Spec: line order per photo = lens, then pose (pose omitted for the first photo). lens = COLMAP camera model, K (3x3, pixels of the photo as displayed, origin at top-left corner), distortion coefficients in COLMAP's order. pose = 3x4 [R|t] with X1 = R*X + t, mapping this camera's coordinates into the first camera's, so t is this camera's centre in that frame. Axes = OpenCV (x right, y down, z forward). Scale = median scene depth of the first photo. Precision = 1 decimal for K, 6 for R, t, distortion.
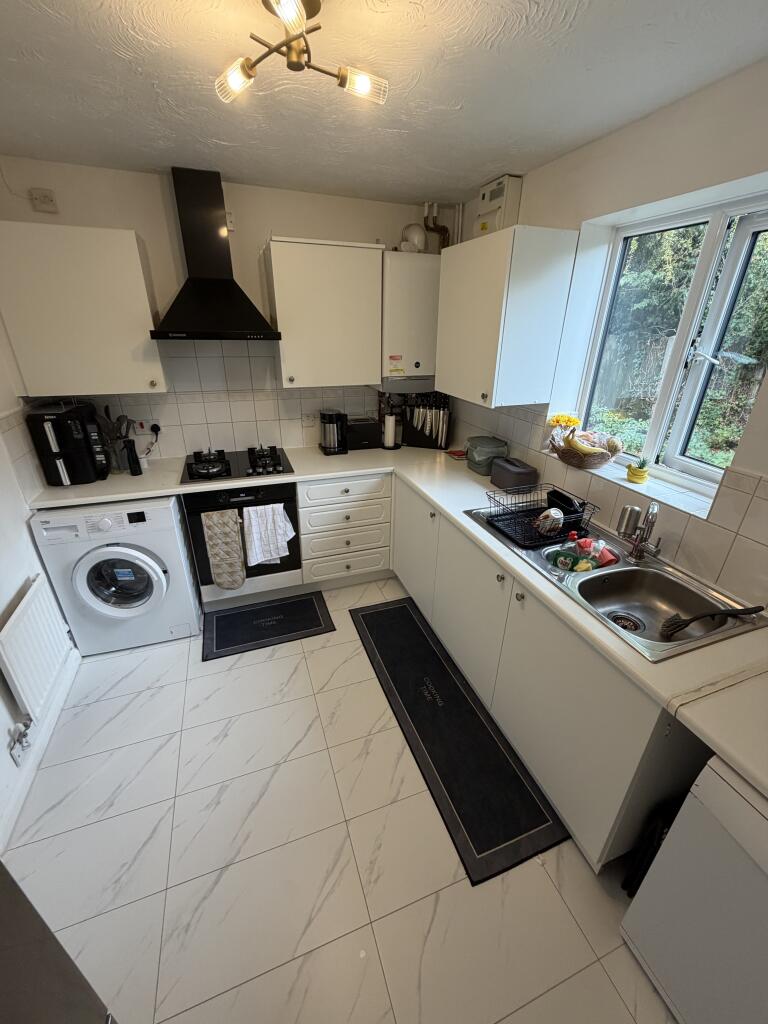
lens RADIAL K [[408.9, 0, 383.7], [0, 408.9, 511.0], [0, 0, 1]] dist [0.001437, 0.000391]
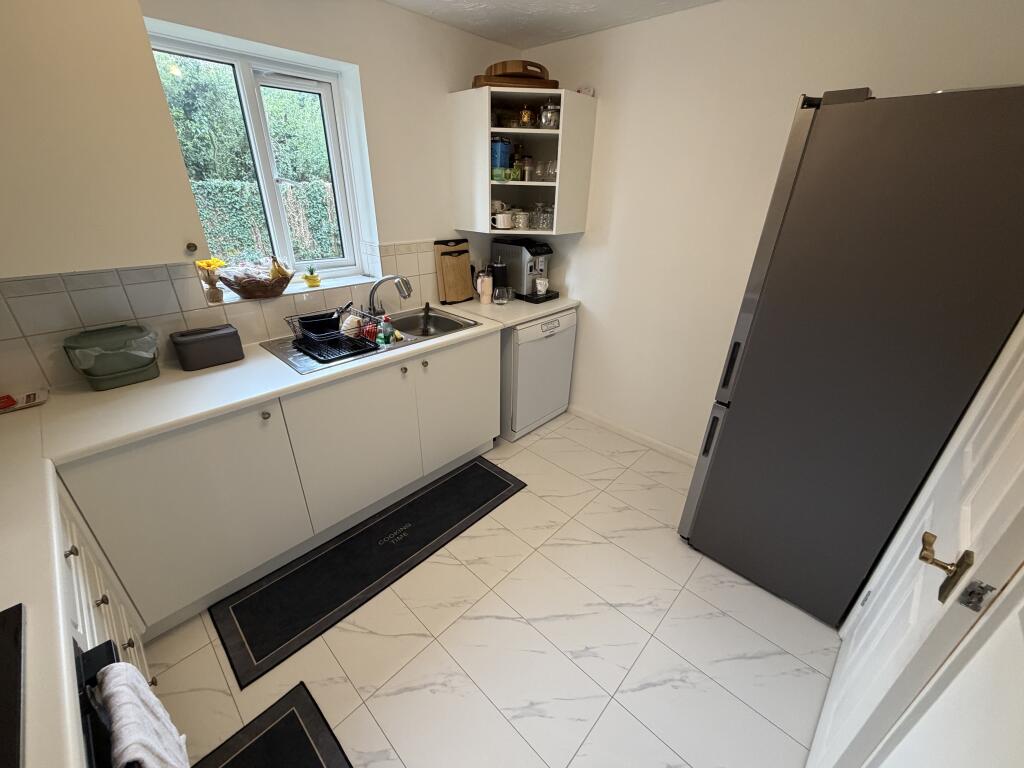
lens RADIAL K [[408.9, 0, 512.2], [0, 408.9, 384.4], [0, 0, 1]] dist [0.001437, 0.000391]
pose [[-0.451961, -0.409486, 0.792498, -0.715388], [0.350283, 0.735583, 0.579844, -0.337202], [-0.820386, 0.539665, -0.189018, 0.836151]]
